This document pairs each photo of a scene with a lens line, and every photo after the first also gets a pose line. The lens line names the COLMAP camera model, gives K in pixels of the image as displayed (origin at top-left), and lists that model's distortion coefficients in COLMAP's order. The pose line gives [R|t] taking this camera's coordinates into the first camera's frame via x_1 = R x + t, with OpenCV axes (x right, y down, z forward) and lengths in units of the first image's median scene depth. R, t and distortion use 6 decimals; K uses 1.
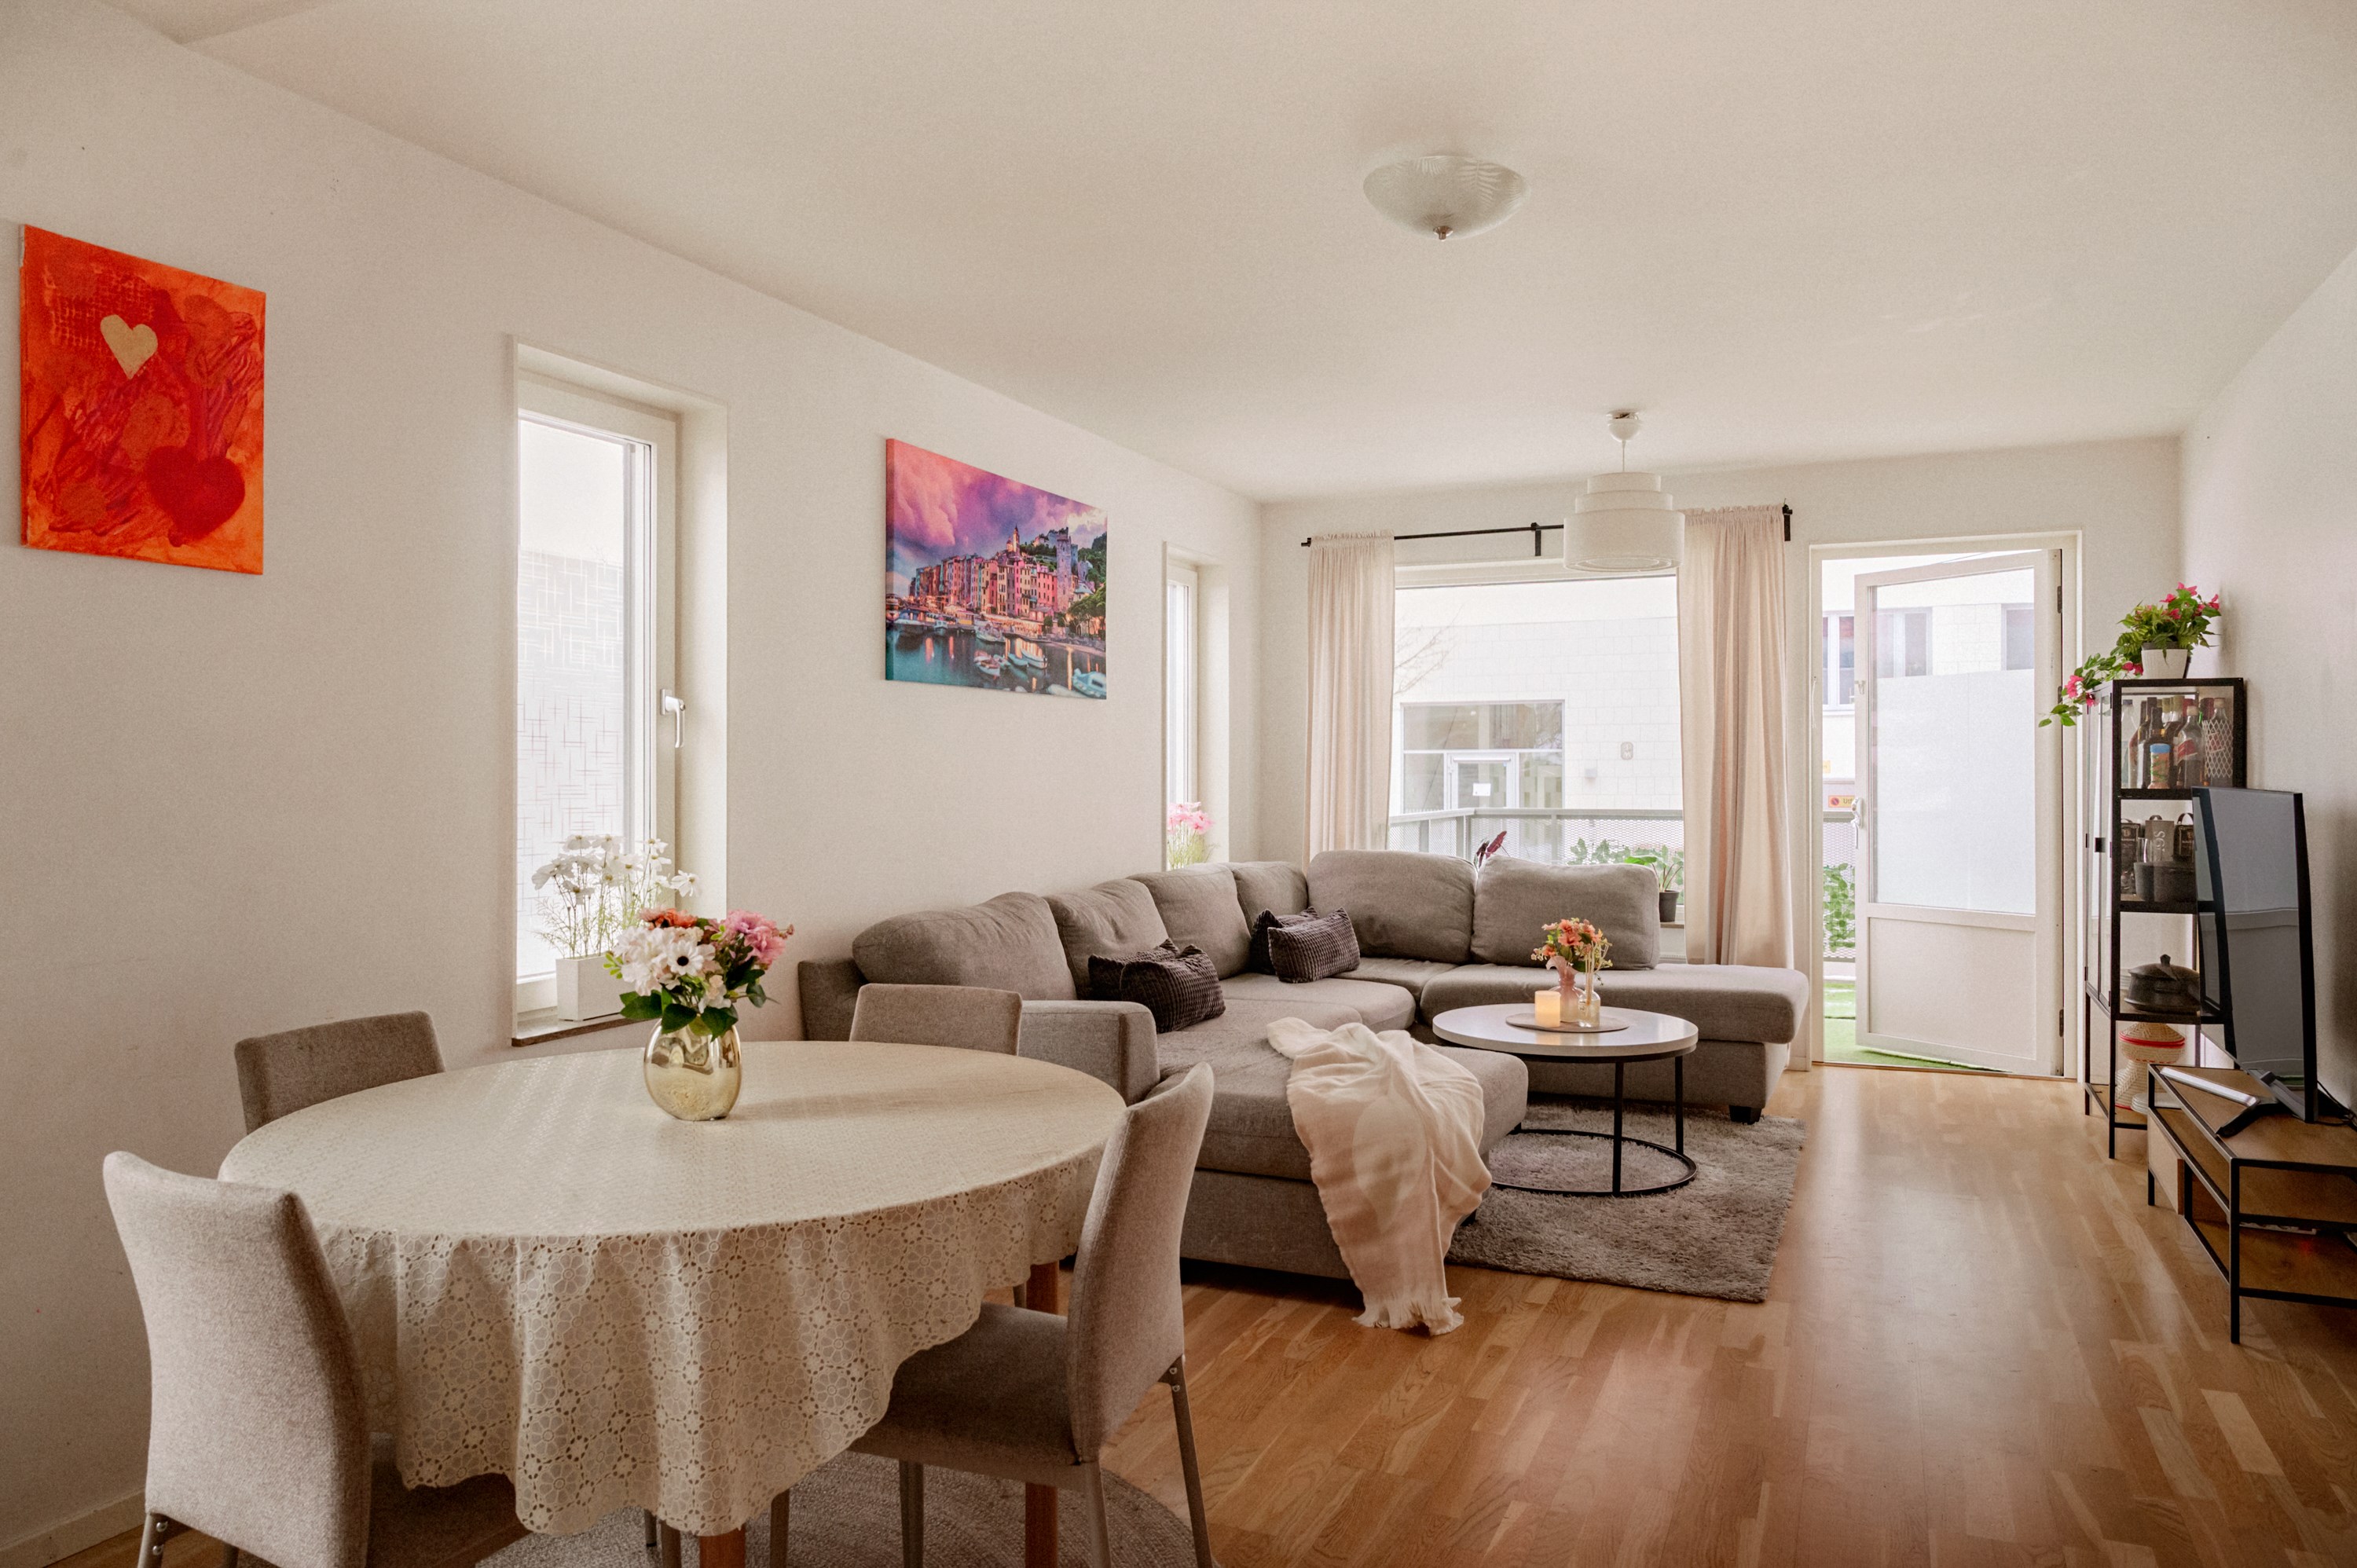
lens RADIAL K [[1613.4, 0, 1177.7], [0, 1613.4, 775.3], [0, 0, 1]] dist [-0.002972, 0.000482]
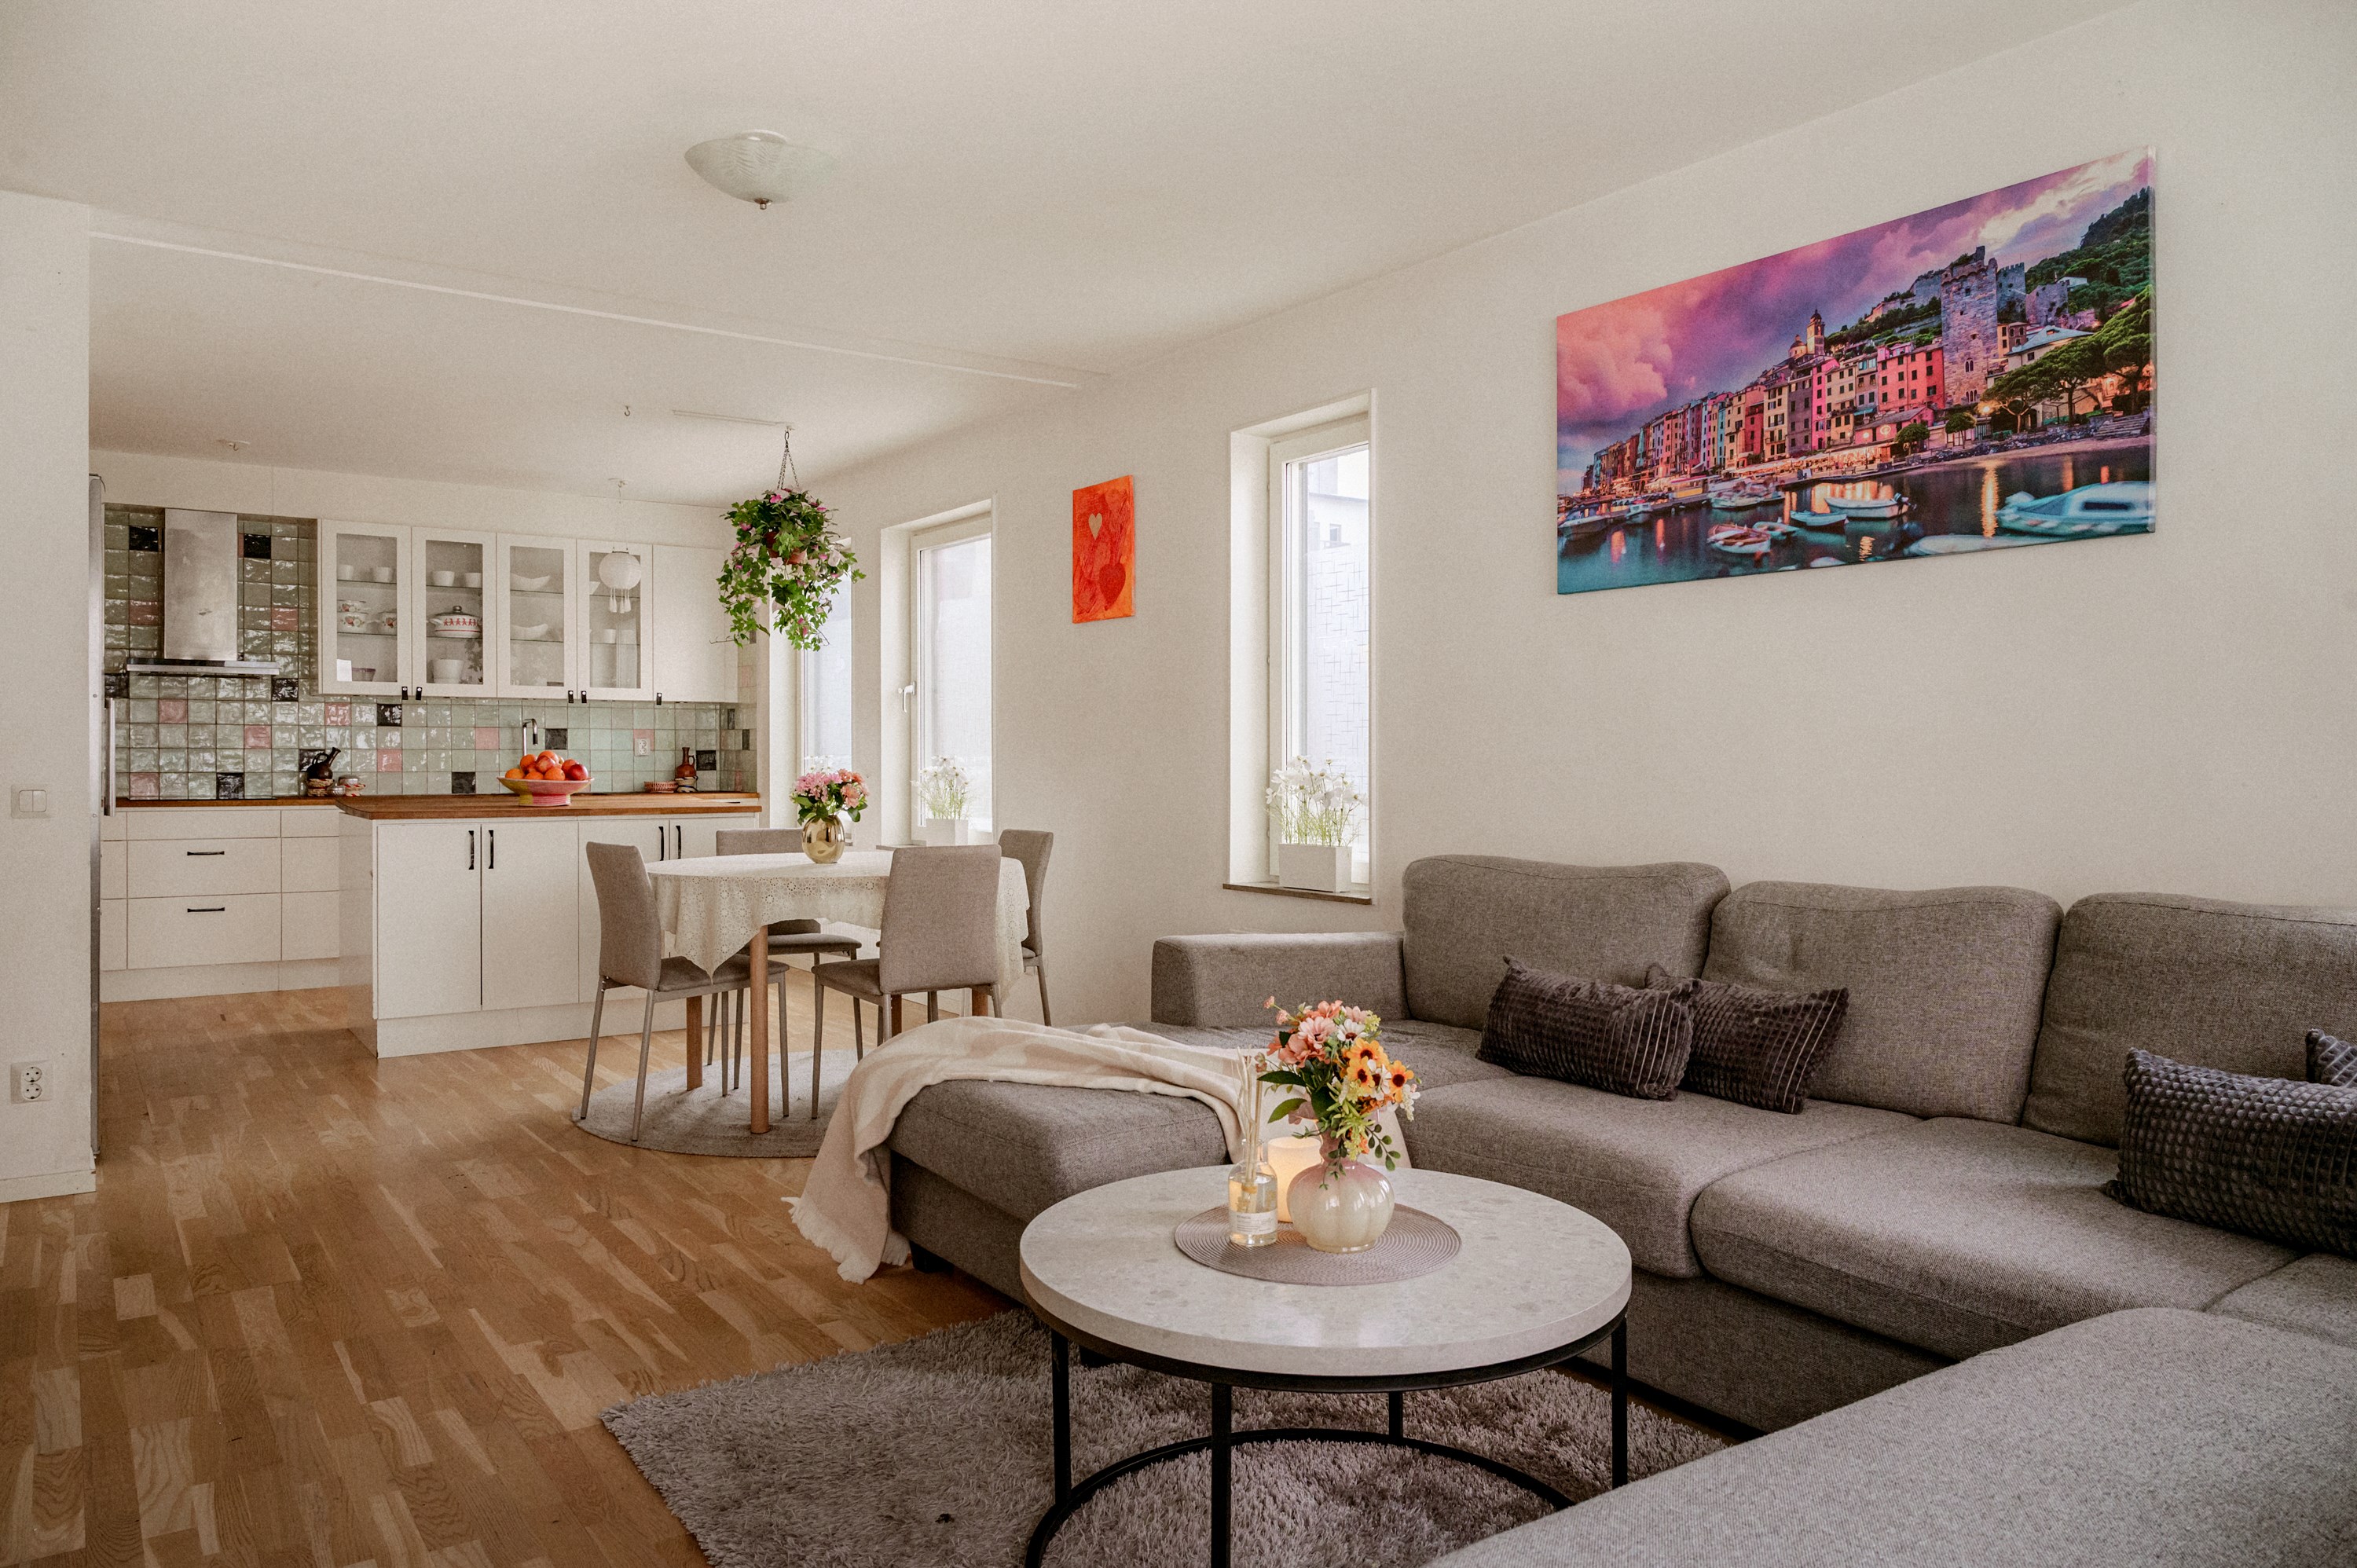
lens RADIAL K [[1613.4, 0, 1172.0], [0, 1613.4, 762.0], [0, 0, 1]] dist [-0.002972, 0.000482]
pose [[-0.530646, 0.004788, -0.847580, 0.600424], [-0.002257, 0.999973, 0.007062, 0.023043], [0.847590, 0.005660, -0.530621, 1.148635]]
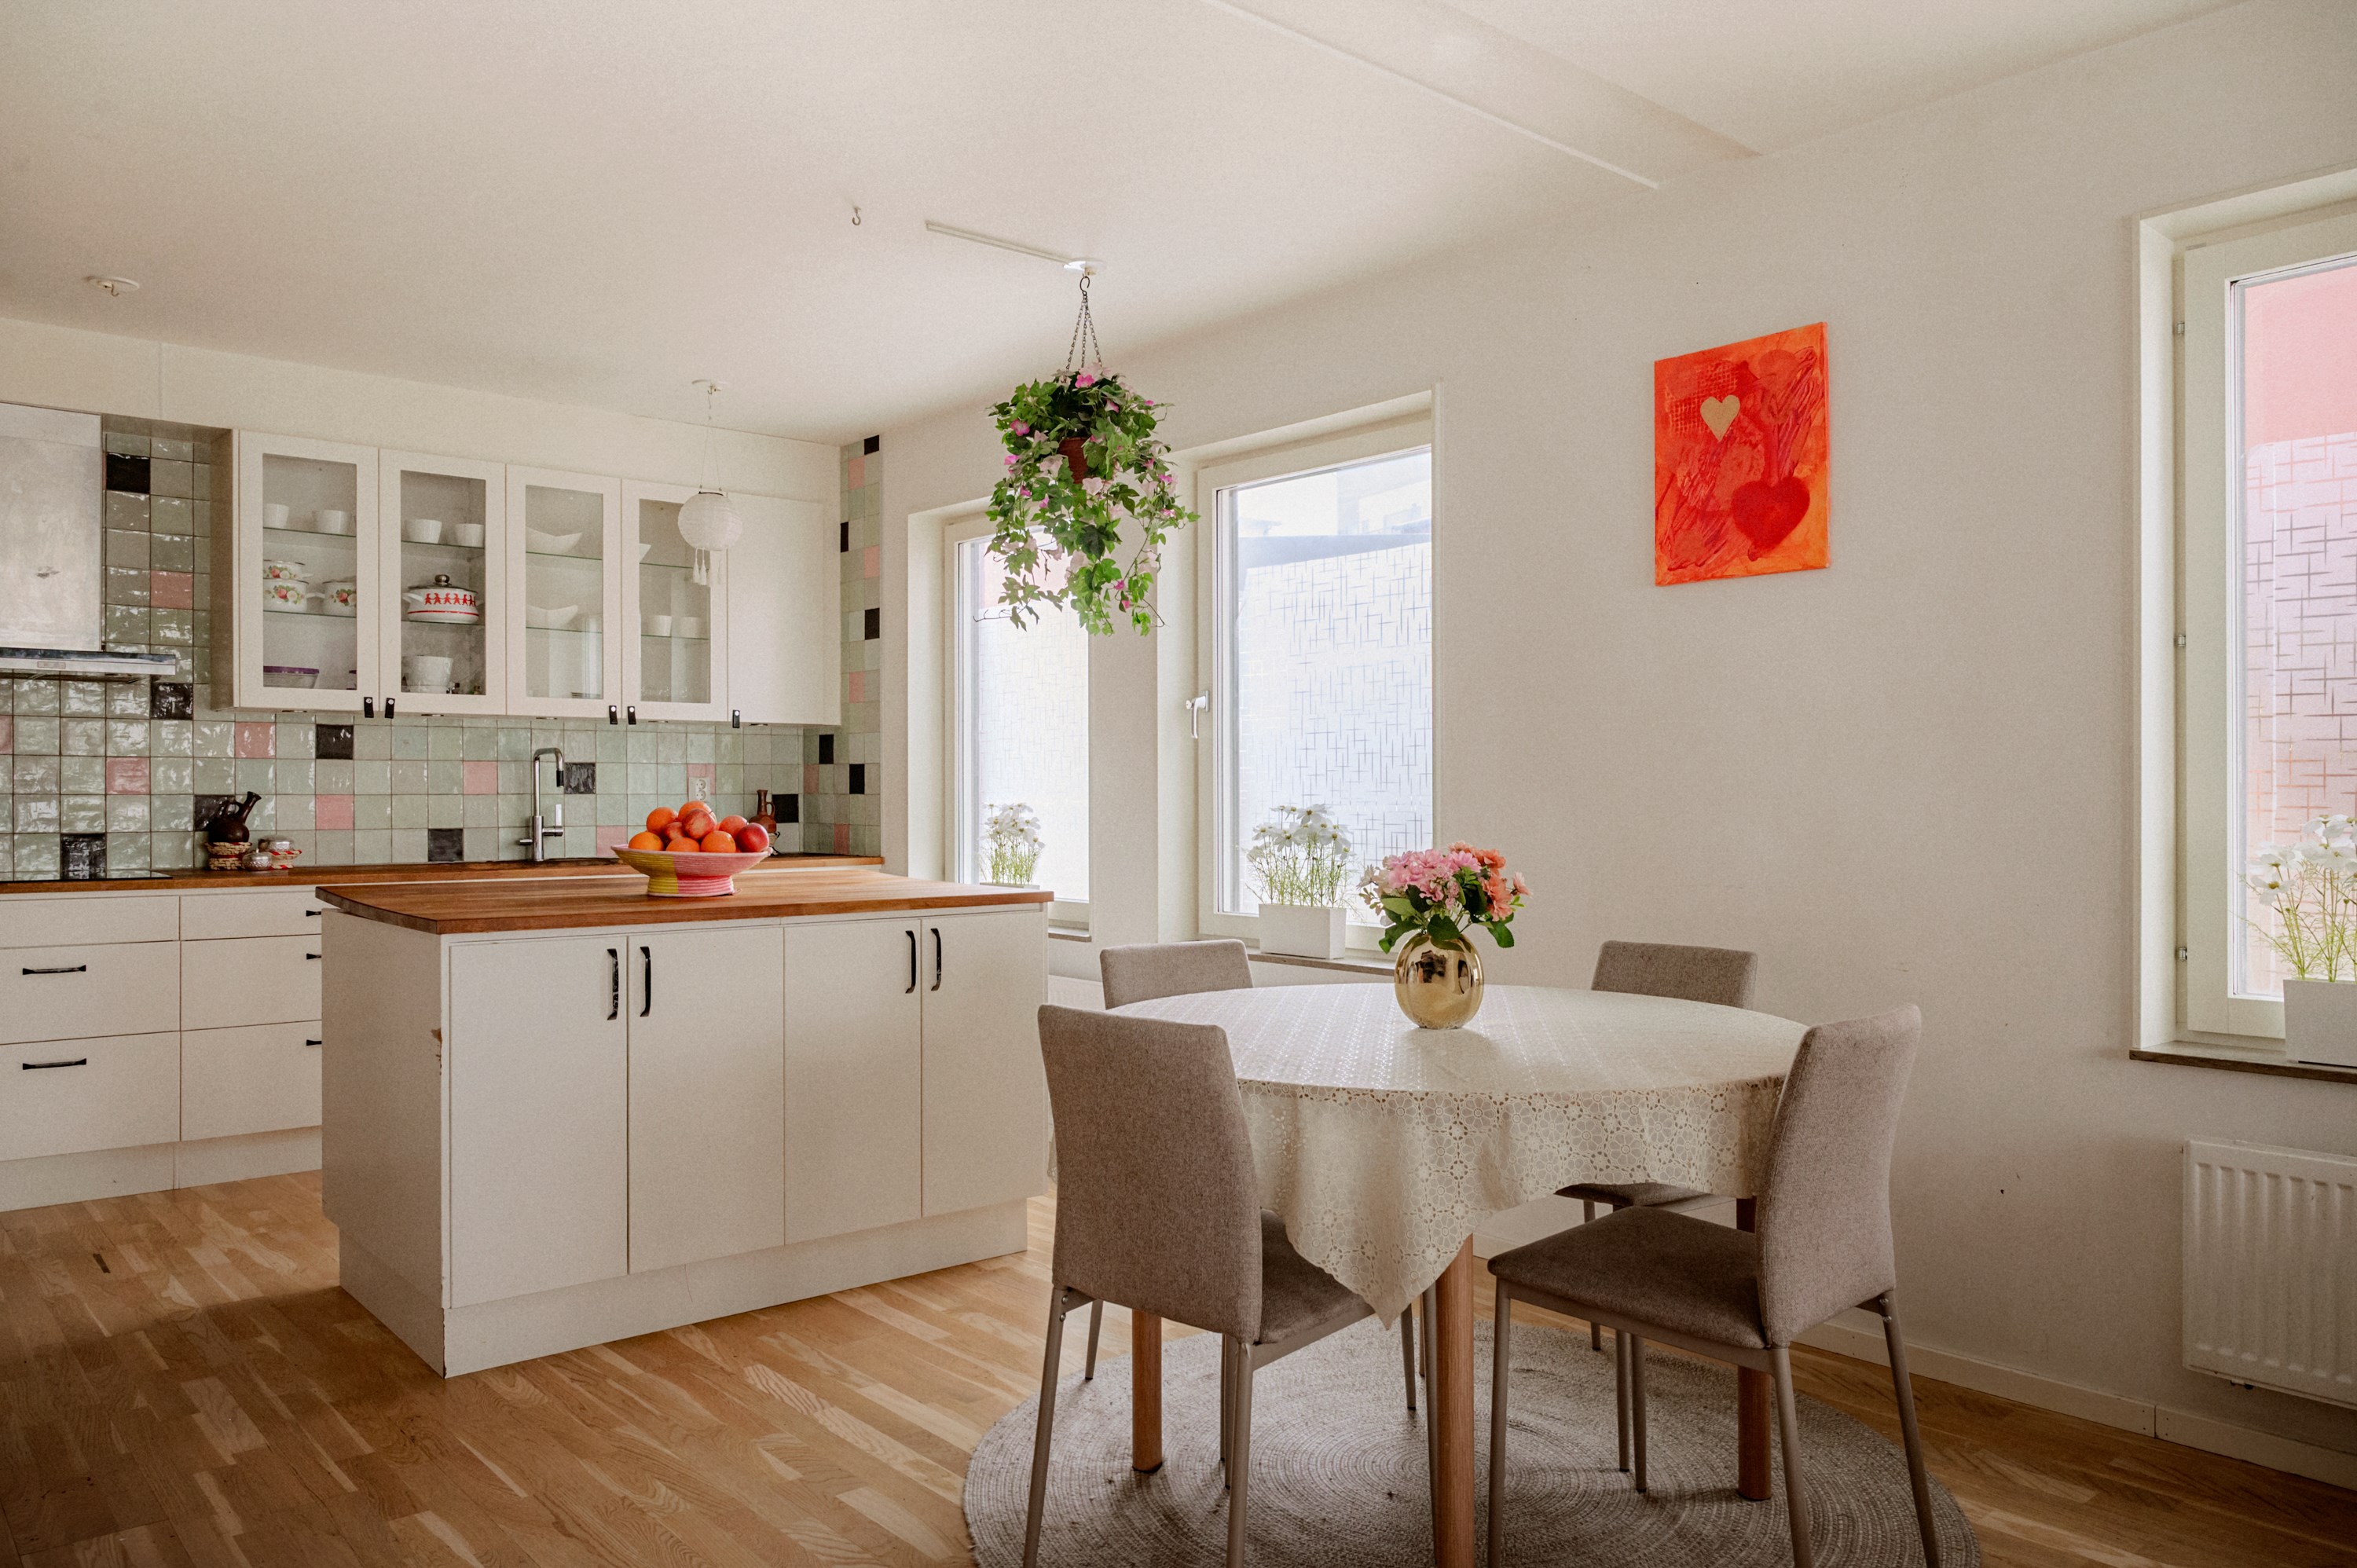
lens RADIAL K [[1670.0, 0, 1168.4], [0, 1670.0, 781.3], [0, 0, 1]] dist [-0.003828, -0.001348]
pose [[-0.442513, -0.002587, -0.896758, 0.383089], [-0.001222, 0.999997, -0.002282, 0.016768], [0.896761, 0.000086, -0.442514, 0.603475]]
